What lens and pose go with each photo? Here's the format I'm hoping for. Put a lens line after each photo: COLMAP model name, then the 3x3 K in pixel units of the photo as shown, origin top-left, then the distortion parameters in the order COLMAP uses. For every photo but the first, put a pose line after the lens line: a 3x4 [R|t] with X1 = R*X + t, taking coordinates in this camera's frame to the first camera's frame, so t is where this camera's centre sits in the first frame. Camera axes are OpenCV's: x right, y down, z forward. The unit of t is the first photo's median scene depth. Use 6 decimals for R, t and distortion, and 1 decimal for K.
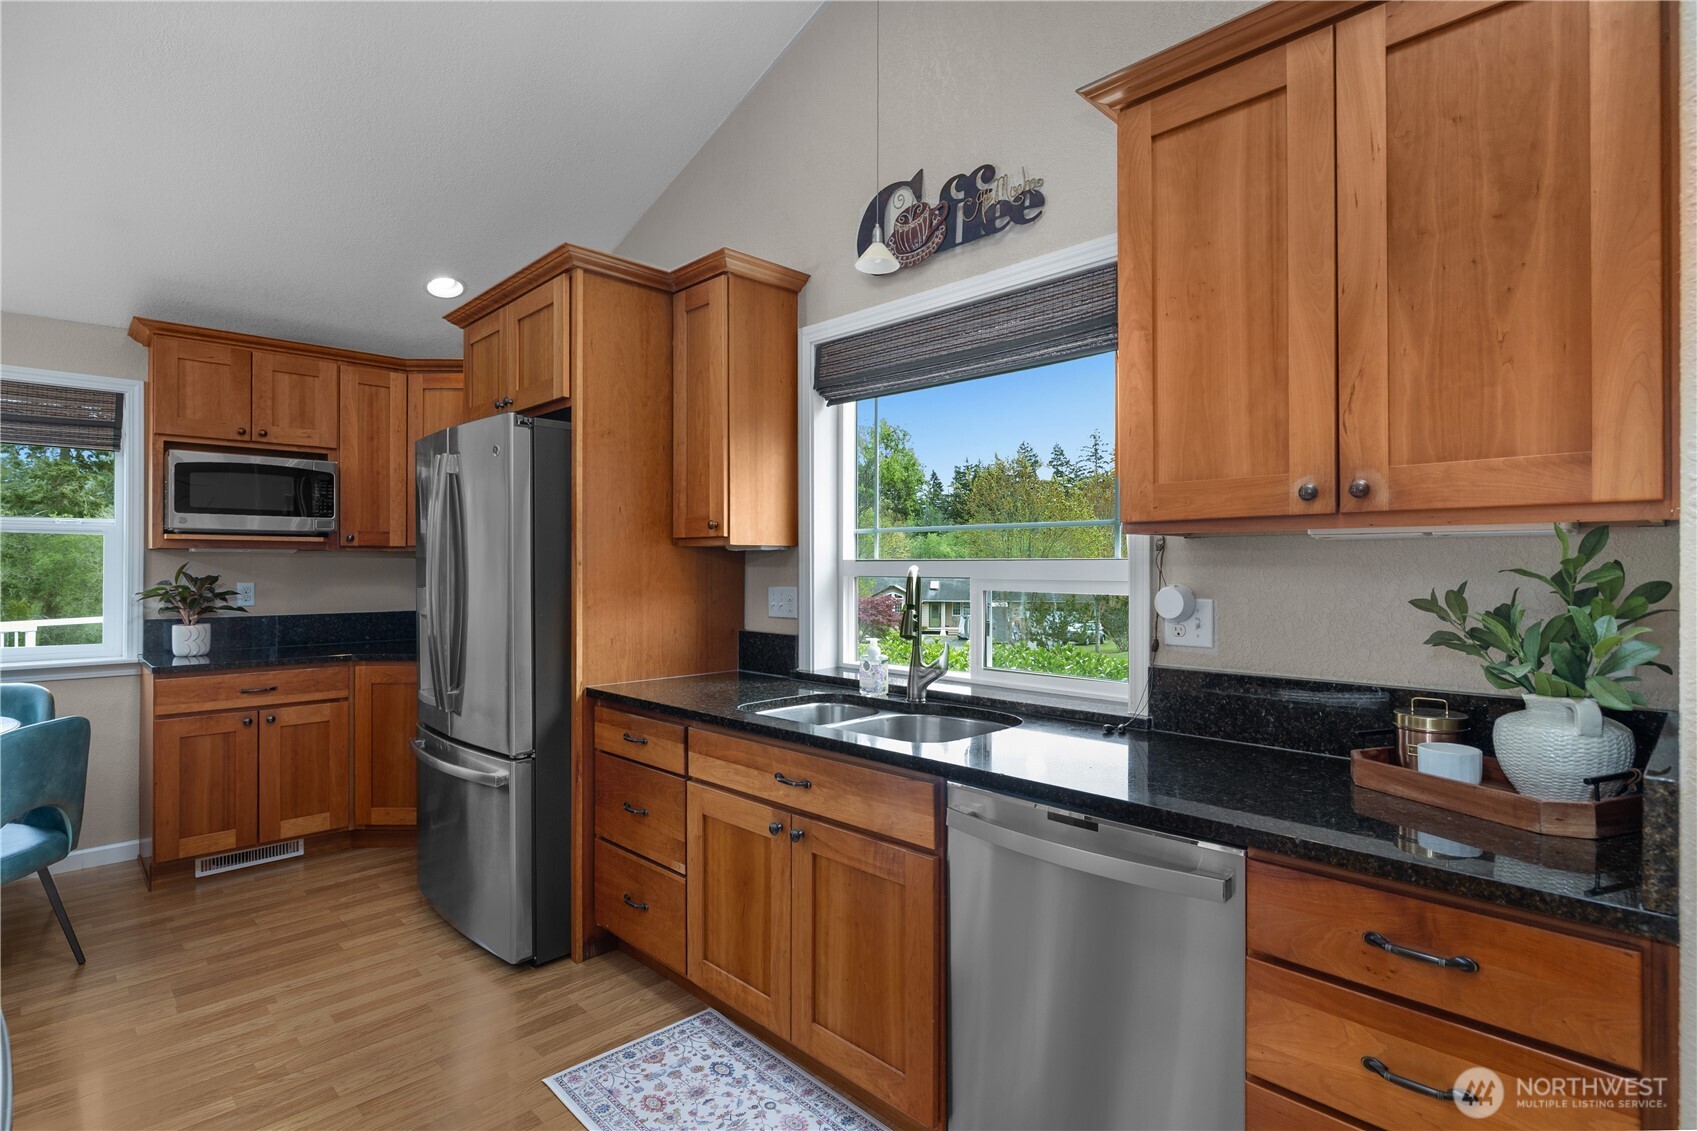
lens RADIAL K [[835.9, 0, 853.3], [0, 835.9, 560.5], [0, 0, 1]] dist [-0.002839, 0.000698]
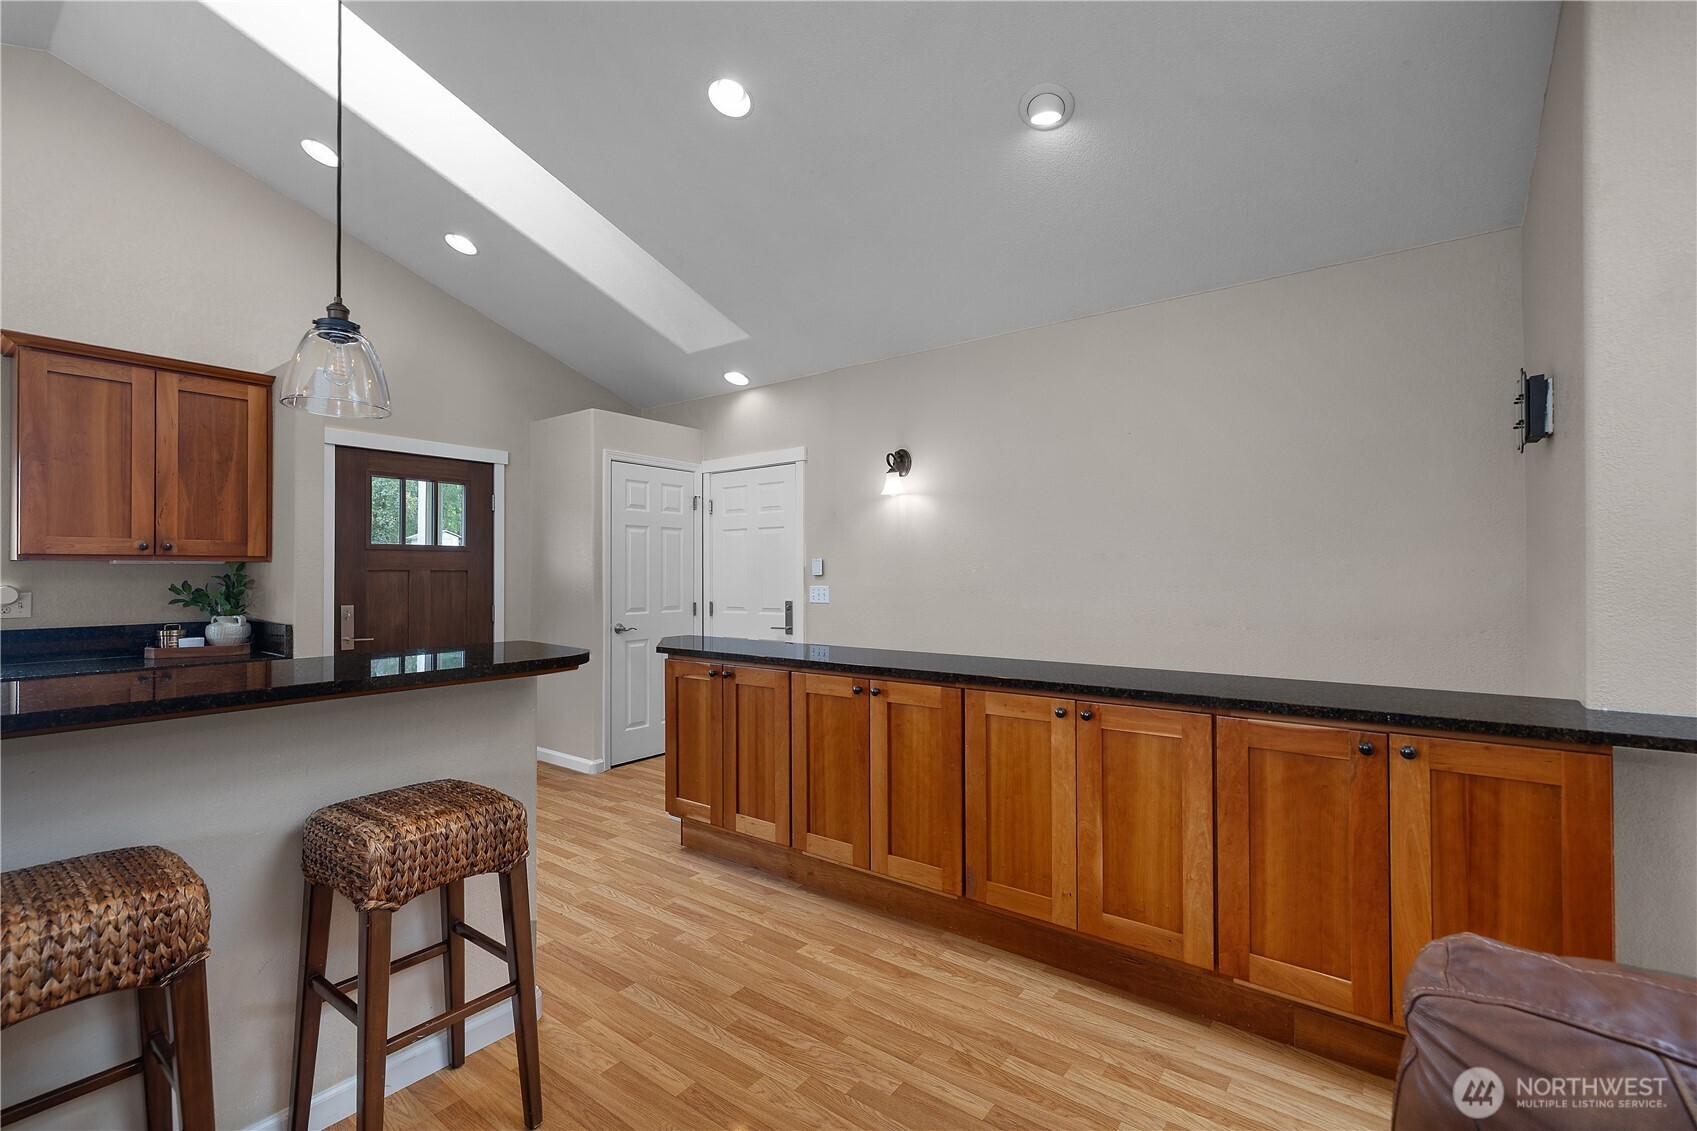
lens RADIAL K [[723.3, 0, 850.4], [0, 723.3, 559.5], [0, 0, 1]] dist [0.003160, -0.000174]
pose [[-0.130980, 0.017430, 0.991232, -1.214715], [-0.002411, 0.999837, -0.017900, -0.003751], [-0.991382, -0.004735, -0.130916, -0.543292]]
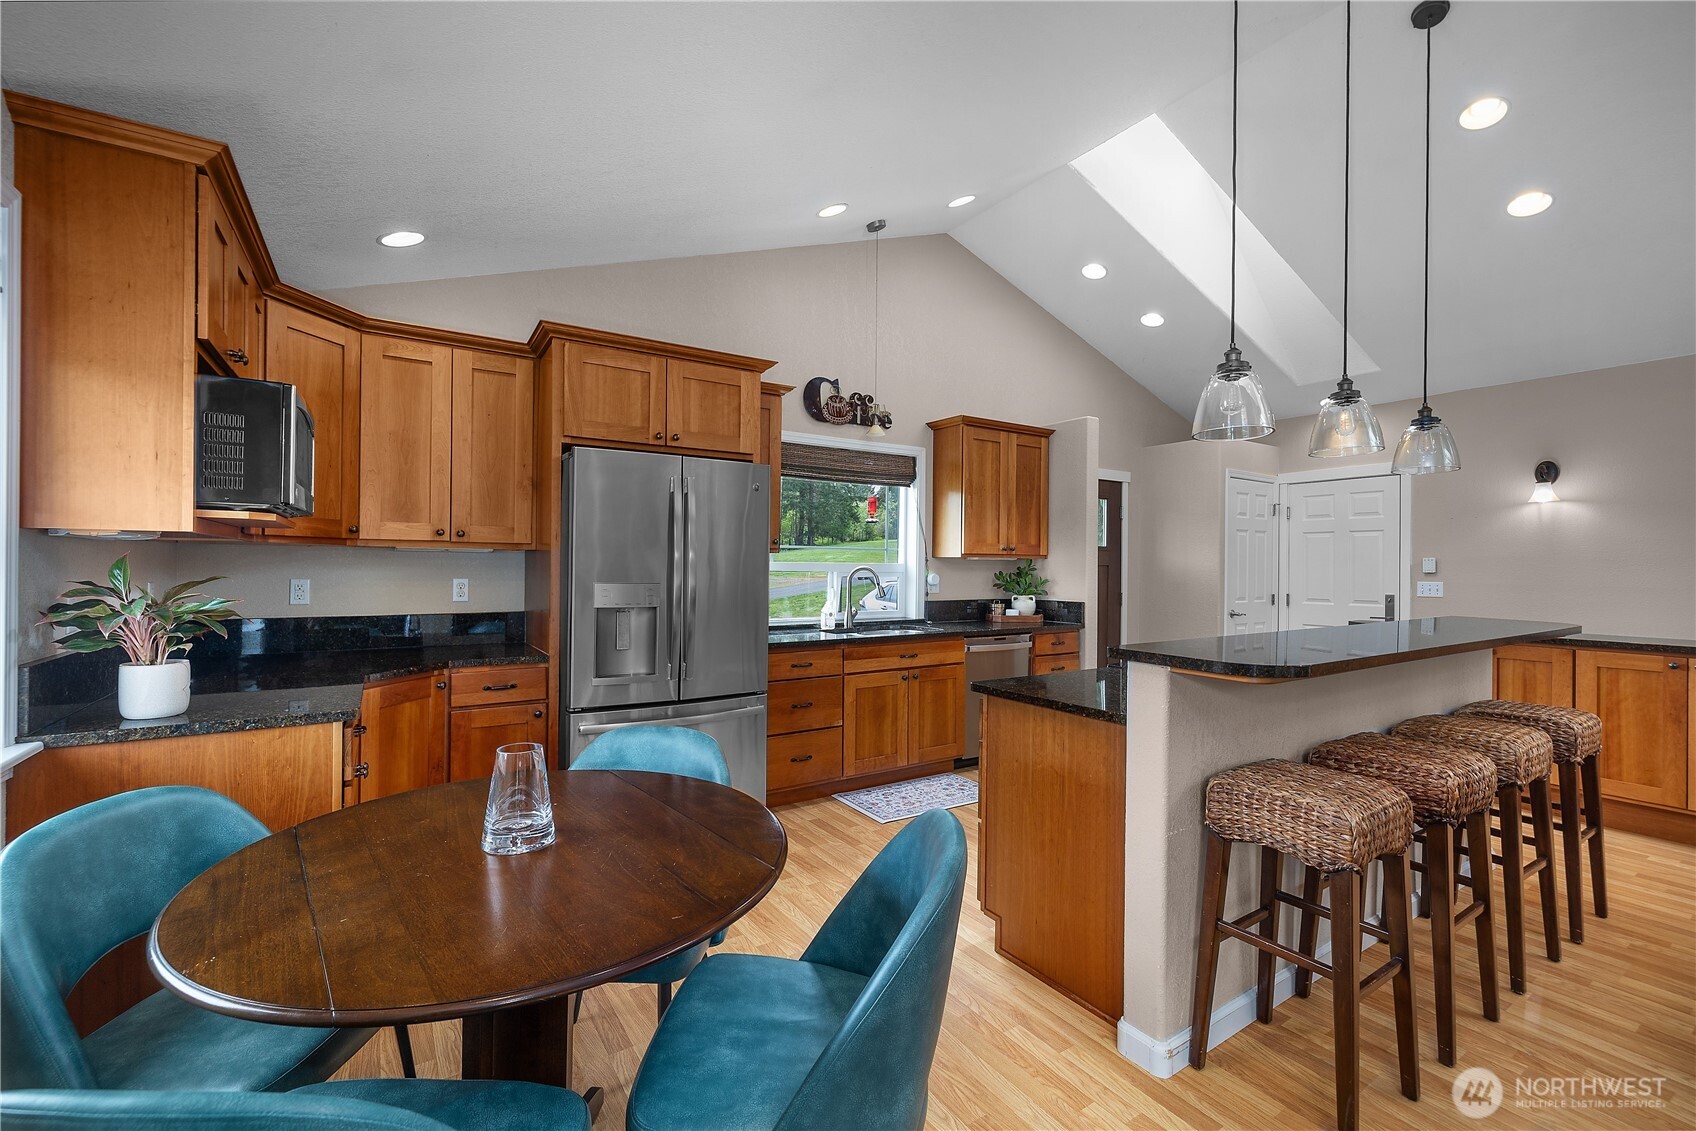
lens RADIAL K [[722.9, 0, 852.5], [0, 722.9, 558.7], [0, 0, 1]] dist [0.003160, -0.000174]
pose [[0.191720, 0.010666, 0.981392, -1.815856], [-0.012478, 0.999887, -0.008430, 0.003102], [-0.981370, -0.010629, 0.191831, 0.644995]]
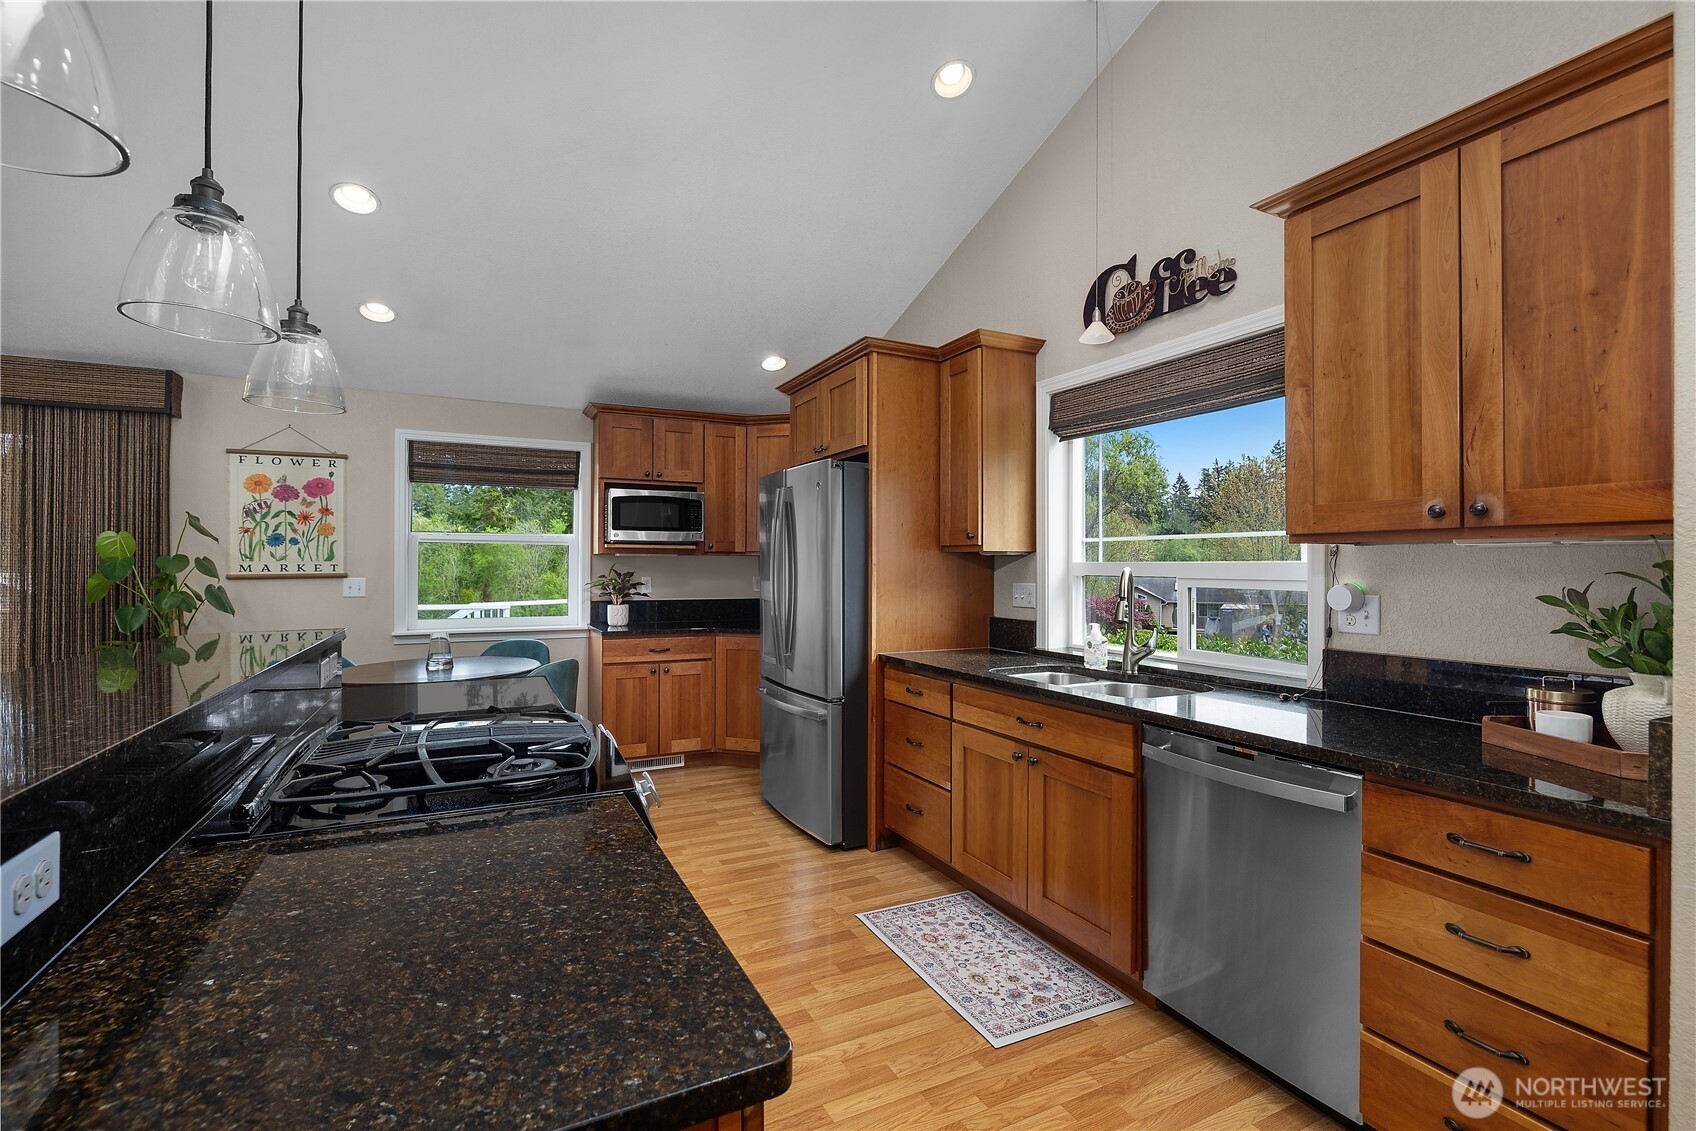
lens RADIAL K [[758.3, 0, 848.8], [0, 758.3, 560.9], [0, 0, 1]] dist [-0.010803, 0.002435]
pose [[0.950629, 0.001658, -0.310324, 0.026632], [-0.002047, 0.999997, -0.000929, -0.001520], [0.310322, 0.001519, 0.950630, -0.238983]]
